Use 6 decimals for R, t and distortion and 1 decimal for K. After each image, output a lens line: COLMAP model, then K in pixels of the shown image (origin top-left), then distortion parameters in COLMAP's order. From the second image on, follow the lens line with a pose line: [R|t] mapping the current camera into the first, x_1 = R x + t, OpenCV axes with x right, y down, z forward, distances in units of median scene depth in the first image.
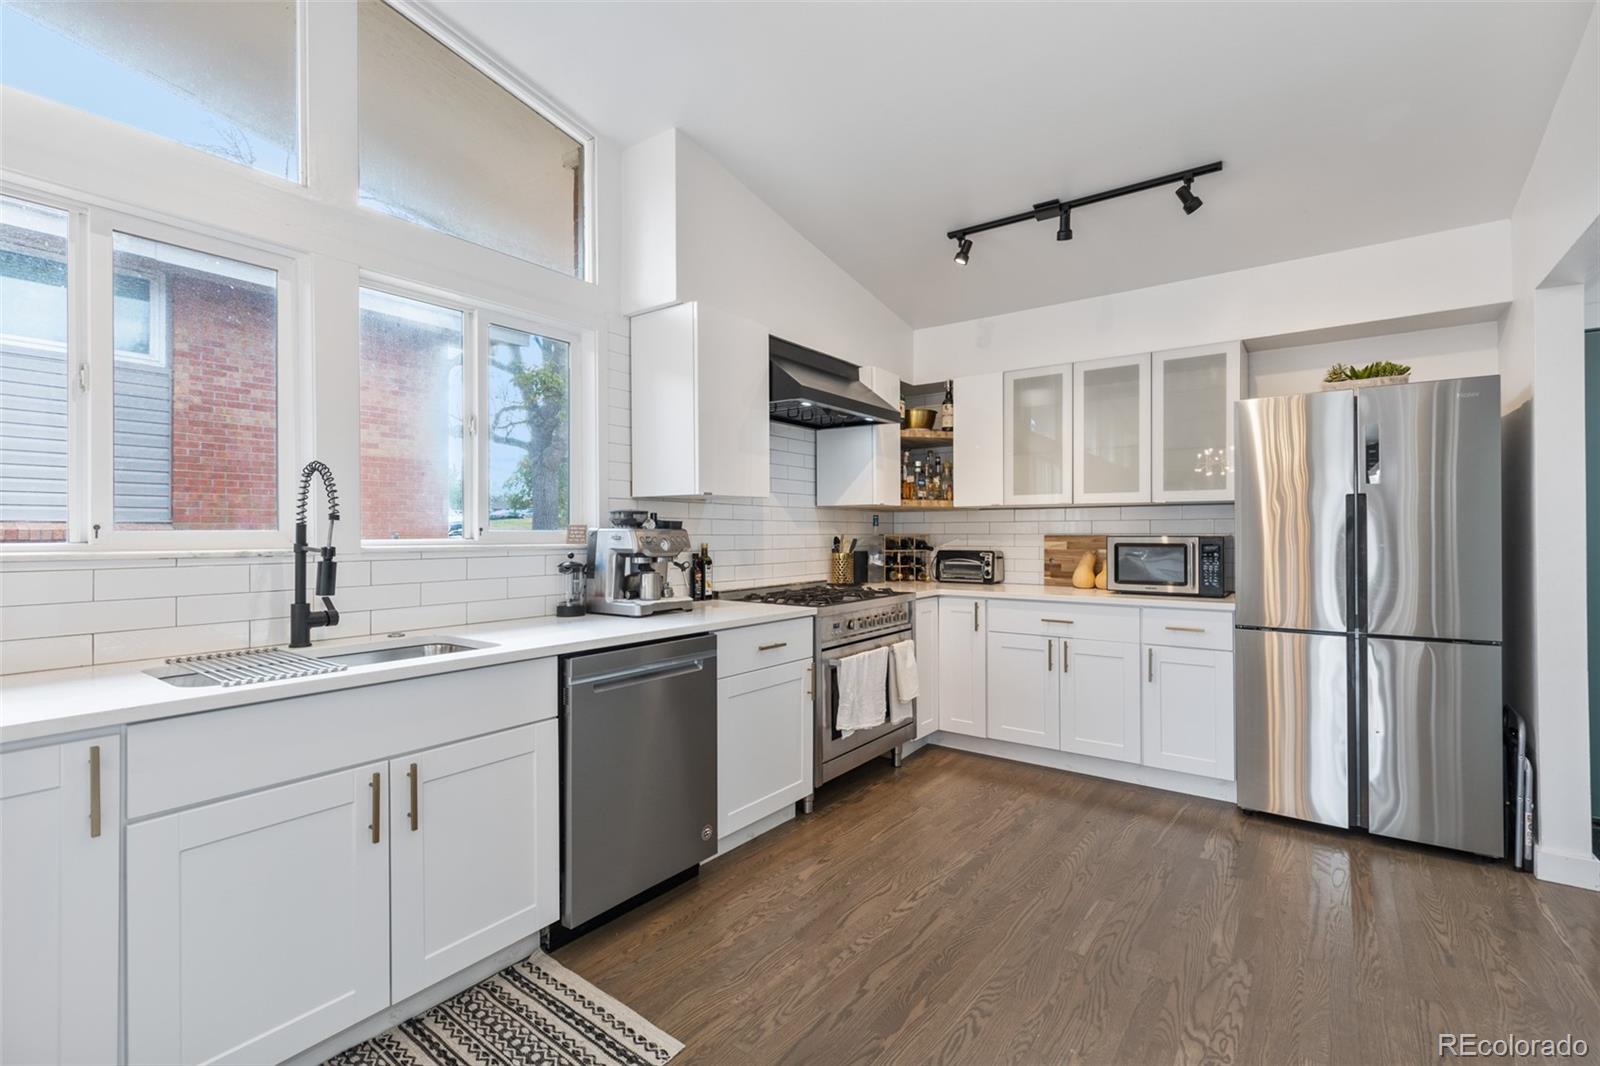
lens RADIAL K [[718.4, 0, 805.0], [0, 718.4, 537.1], [0, 0, 1]] dist [0.004724, -0.000170]
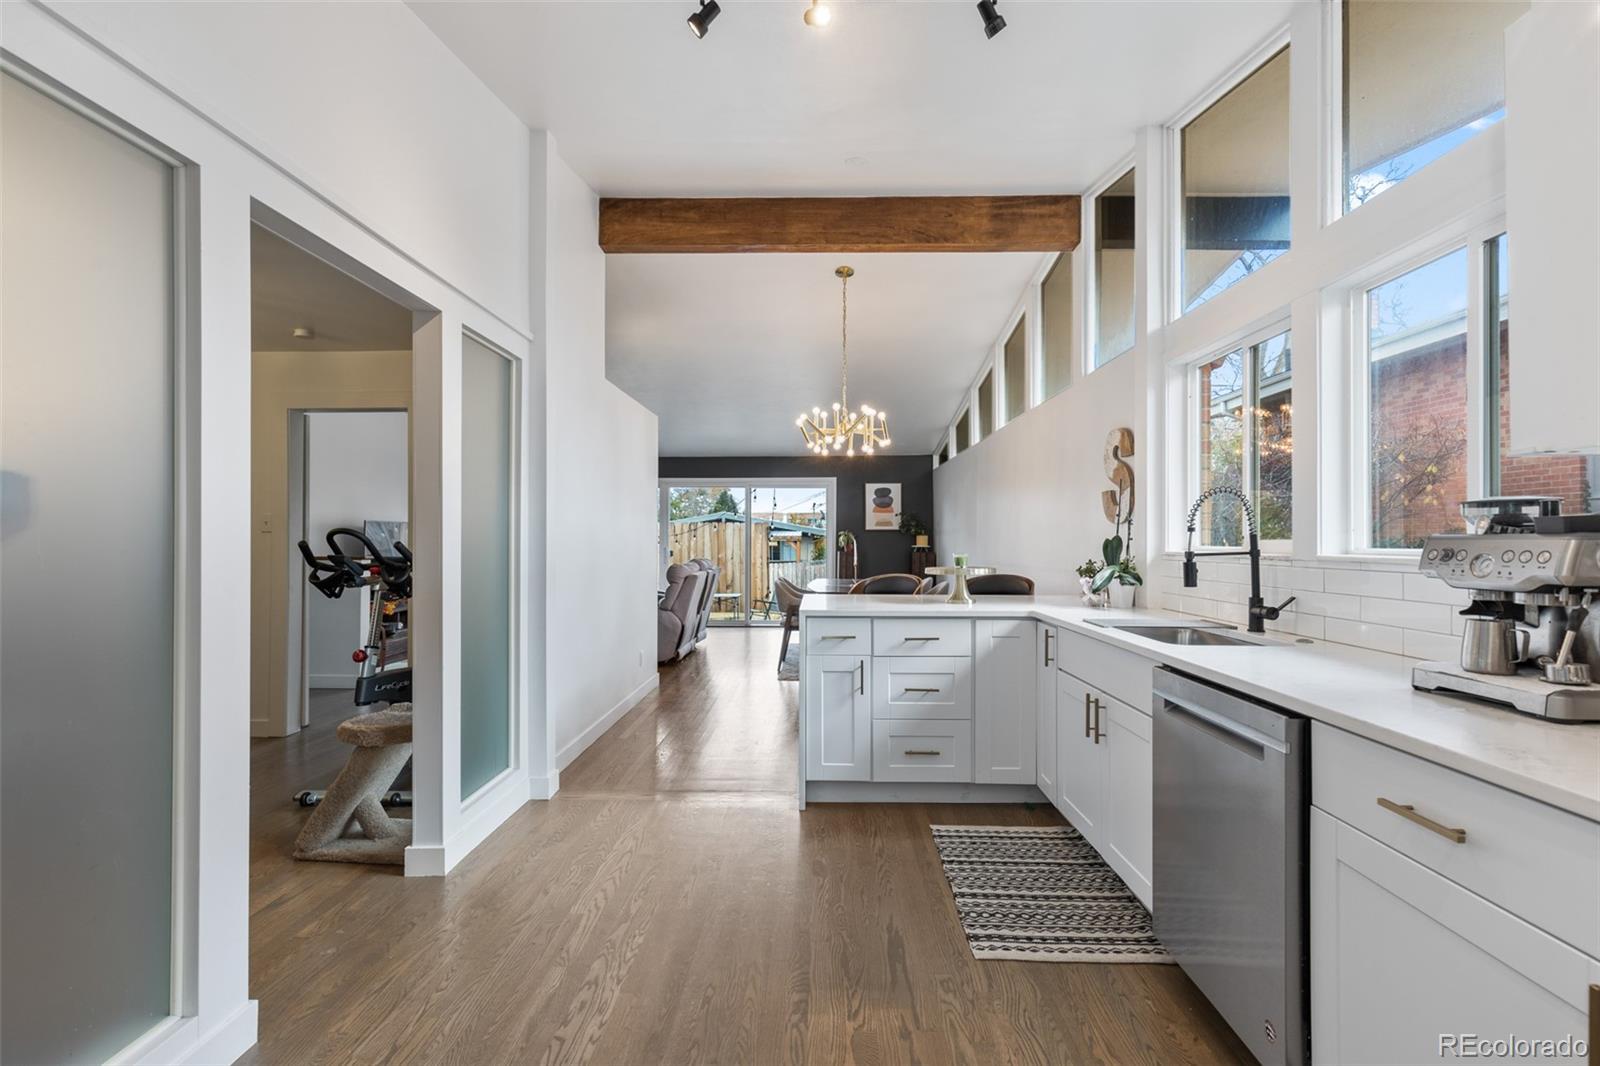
lens RADIAL K [[718.4, 0, 805.0], [0, 718.4, 537.1], [0, 0, 1]] dist [0.004724, -0.000170]
pose [[-0.816139, -0.001755, -0.577852, 0.369428], [-0.003685, 0.999991, 0.002168, -0.007040], [0.577843, 0.003899, -0.816138, 0.863665]]
